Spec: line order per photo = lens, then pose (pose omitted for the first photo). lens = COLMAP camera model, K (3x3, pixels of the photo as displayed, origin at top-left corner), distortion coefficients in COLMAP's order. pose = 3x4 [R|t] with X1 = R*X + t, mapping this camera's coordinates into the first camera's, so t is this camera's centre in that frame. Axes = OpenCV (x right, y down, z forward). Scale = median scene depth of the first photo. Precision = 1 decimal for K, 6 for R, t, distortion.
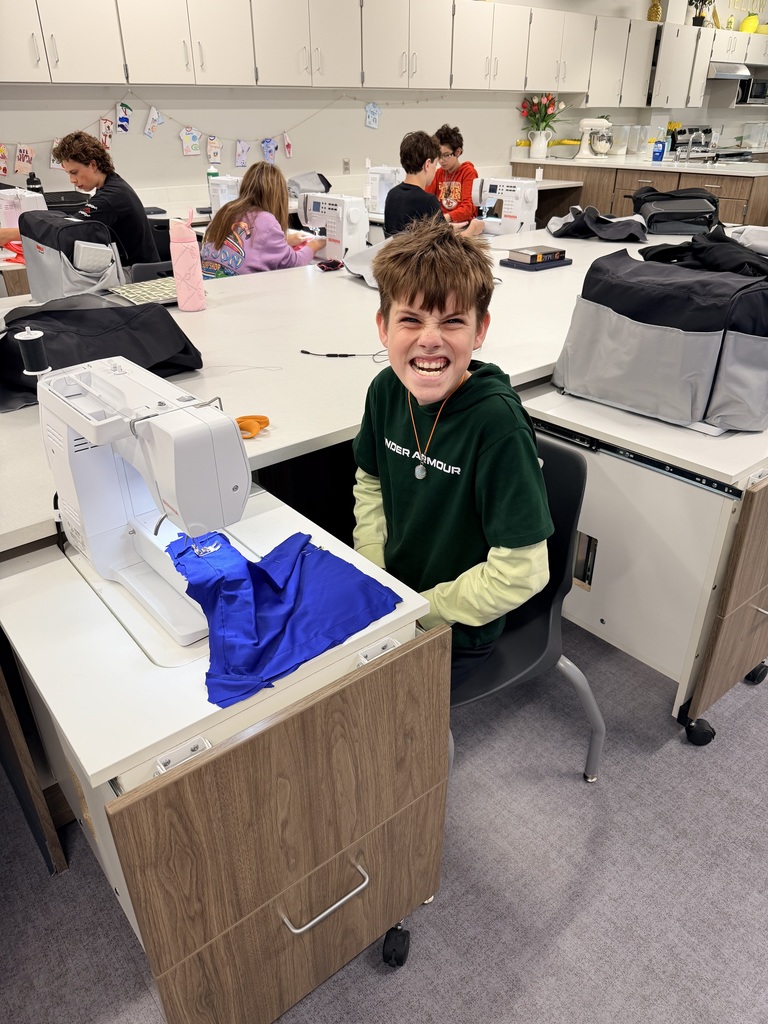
lens RADIAL K [[733.8, 0, 385.6], [0, 733.8, 509.9], [0, 0, 1]] dist [0.012091, -0.016438]
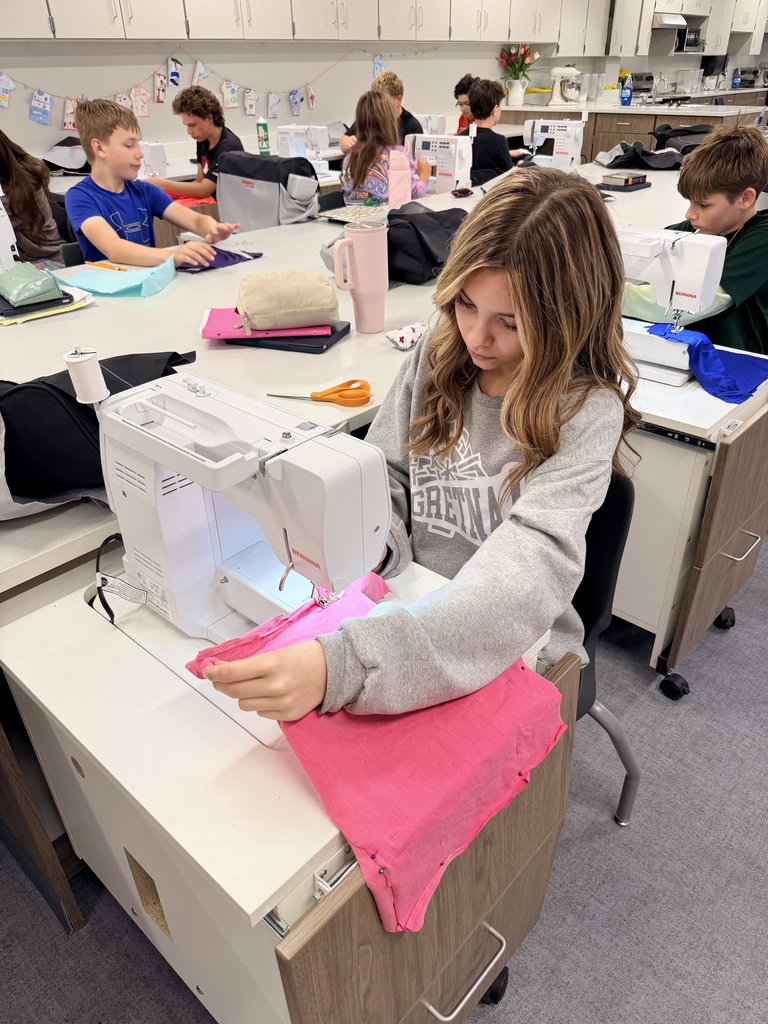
lens RADIAL K [[733.8, 0, 389.5], [0, 733.8, 515.5], [0, 0, 1]] dist [0.012091, -0.016438]
pose [[0.990474, -0.082108, 0.110546, -0.152437], [0.076019, 0.995406, 0.058215, 0.047499], [-0.114818, -0.049256, 0.992165, -0.087405]]
